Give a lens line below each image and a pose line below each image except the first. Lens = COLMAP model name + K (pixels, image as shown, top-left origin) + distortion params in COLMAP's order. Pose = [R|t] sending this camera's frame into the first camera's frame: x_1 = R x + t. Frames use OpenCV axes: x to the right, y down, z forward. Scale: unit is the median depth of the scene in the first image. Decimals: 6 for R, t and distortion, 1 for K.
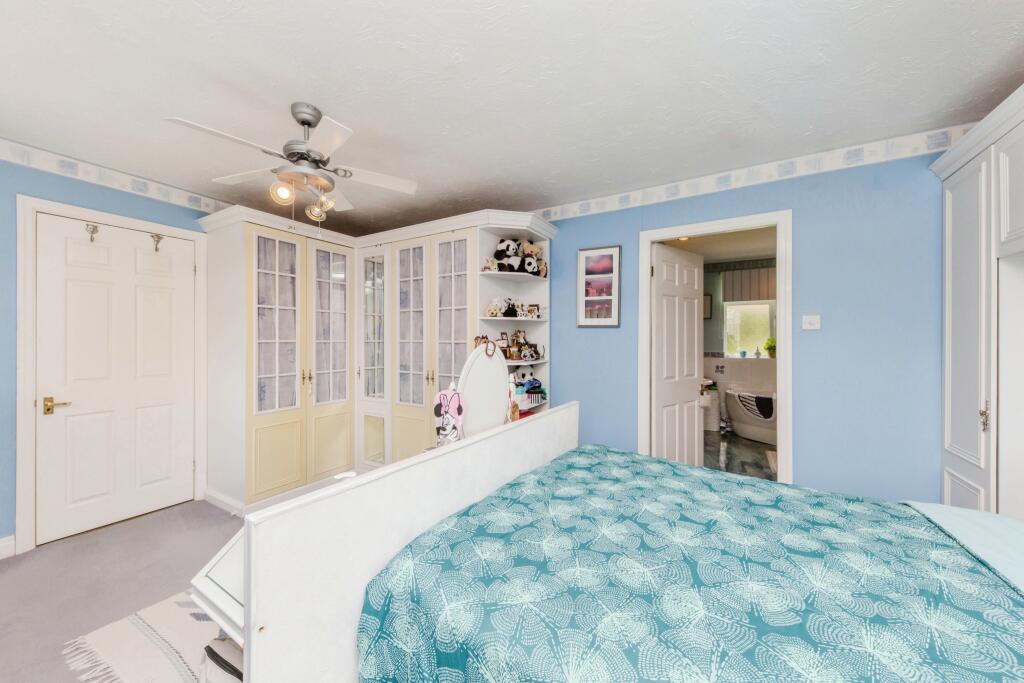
lens RADIAL K [[370.2, 0, 511.5], [0, 370.2, 341.6], [0, 0, 1]] dist [0.000610, 0.000007]
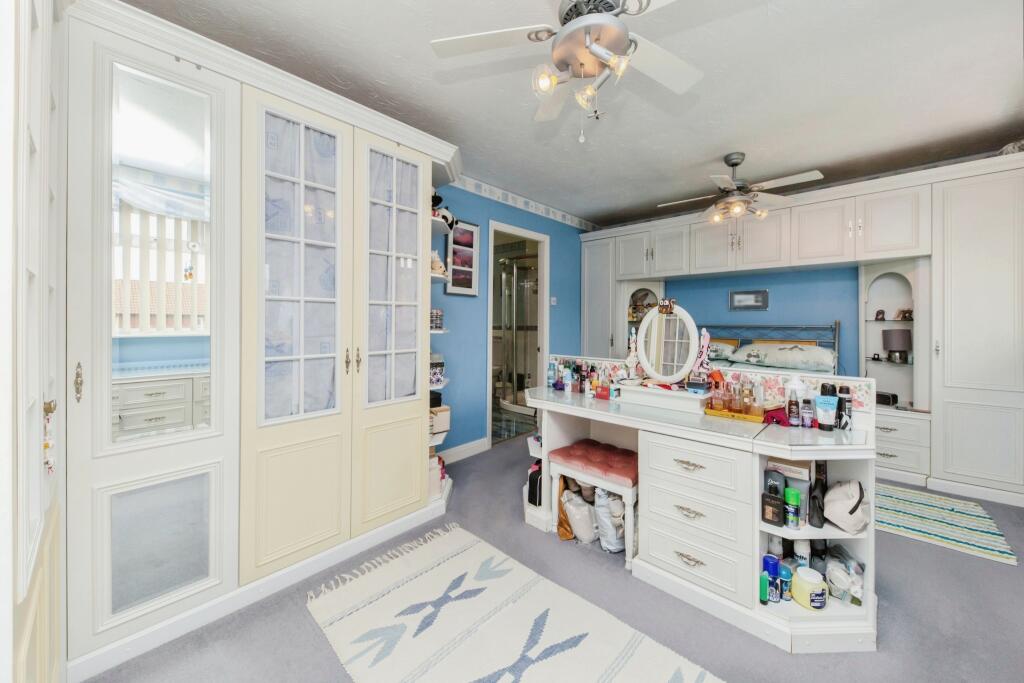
lens RADIAL K [[381.4, 0, 510.1], [0, 381.4, 320.9], [0, 0, 1]] dist [-0.001574, -0.000087]
pose [[0.199380, 0.002274, 0.979920, -0.821729], [-0.001009, 0.999997, -0.002115, 0.035732], [-0.979922, -0.000567, 0.199382, 0.655380]]
